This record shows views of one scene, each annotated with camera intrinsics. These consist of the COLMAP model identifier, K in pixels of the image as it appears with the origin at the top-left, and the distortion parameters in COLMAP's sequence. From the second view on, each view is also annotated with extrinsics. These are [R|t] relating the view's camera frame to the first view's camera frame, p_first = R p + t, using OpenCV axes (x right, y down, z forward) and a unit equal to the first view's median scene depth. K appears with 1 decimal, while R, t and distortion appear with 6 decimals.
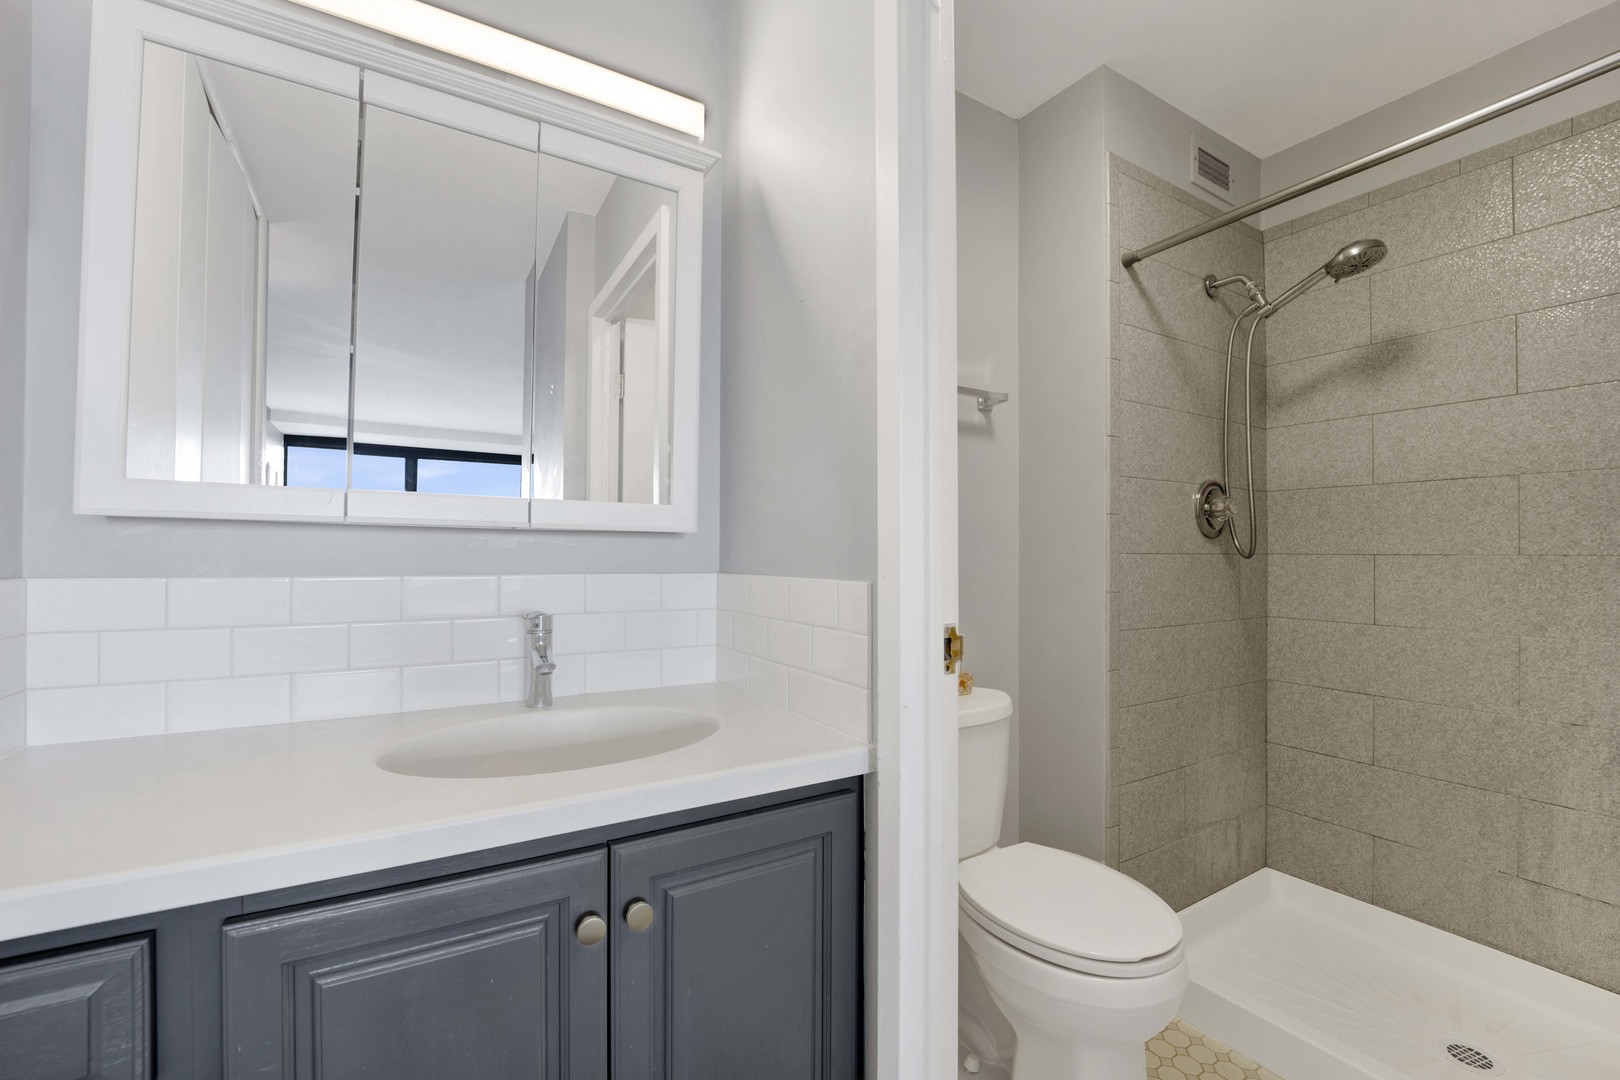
lens RADIAL K [[672.7, 0, 811.2], [0, 672.7, 546.5], [0, 0, 1]] dist [-0.027524, 0.002291]
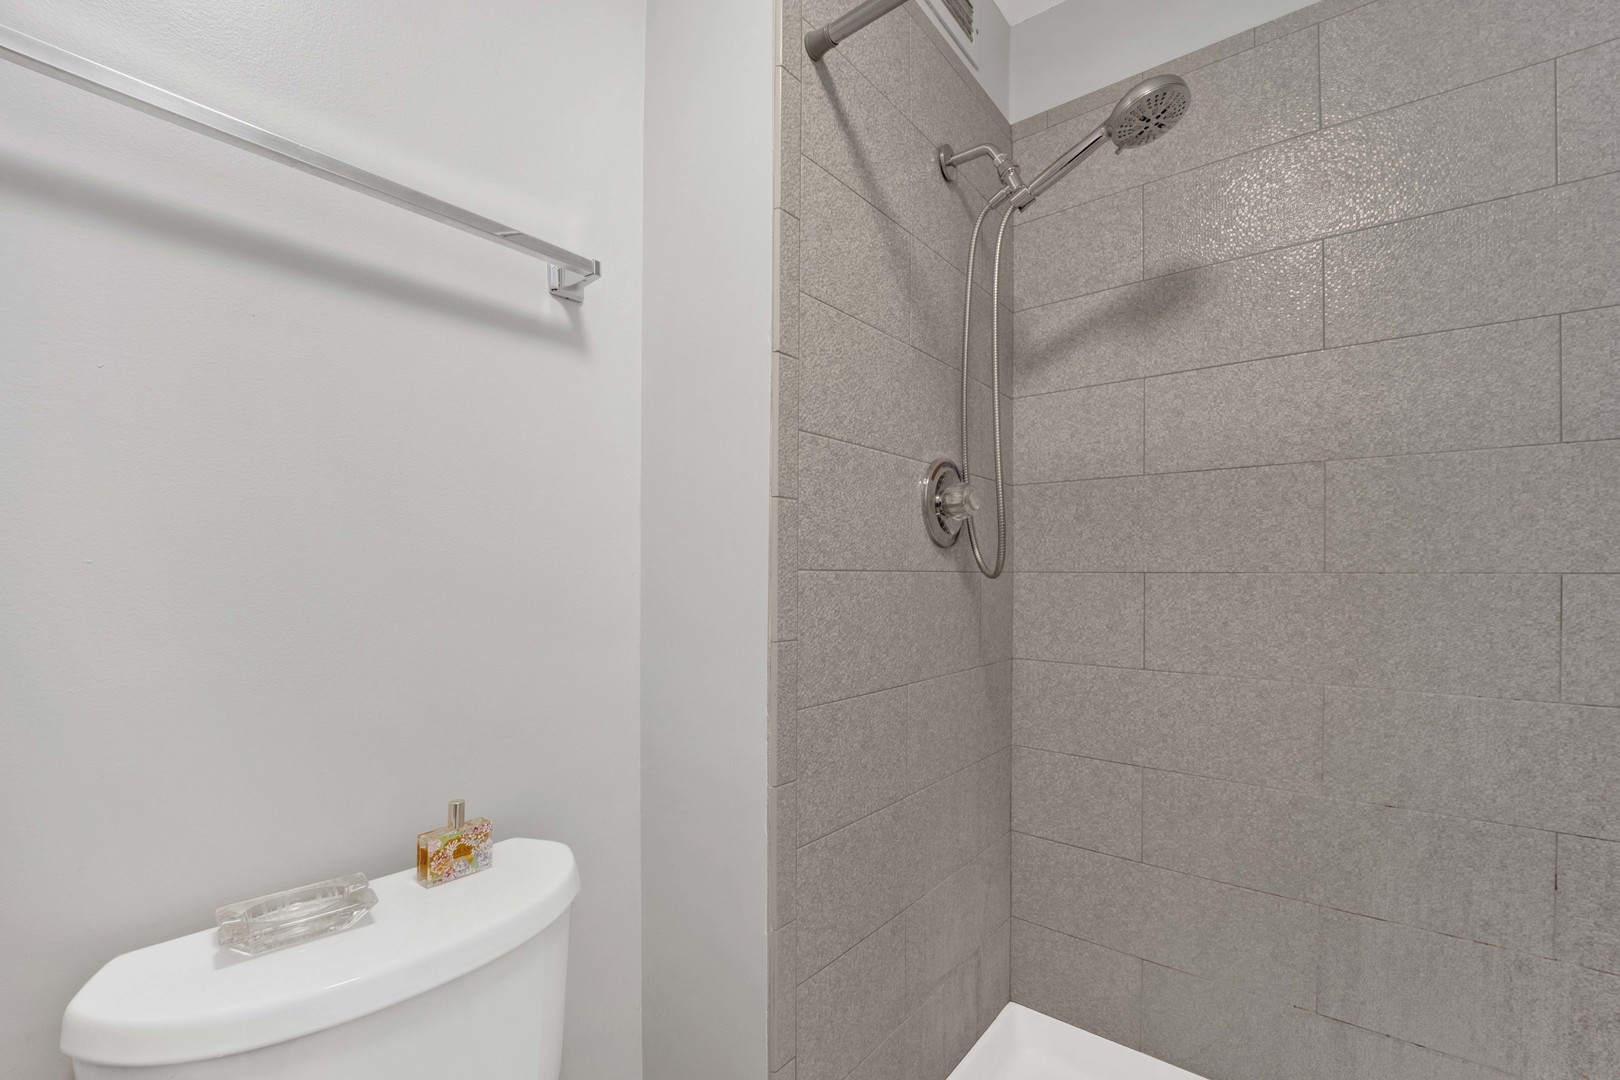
lens RADIAL K [[672.7, 0, 822.5], [0, 672.7, 573.3], [0, 0, 1]] dist [-0.027524, 0.002291]
pose [[0.935951, 0.000053, 0.352129, 0.279299], [-0.003591, 0.999949, 0.009396, 0.008059], [-0.352111, -0.010058, 0.935904, 0.462418]]
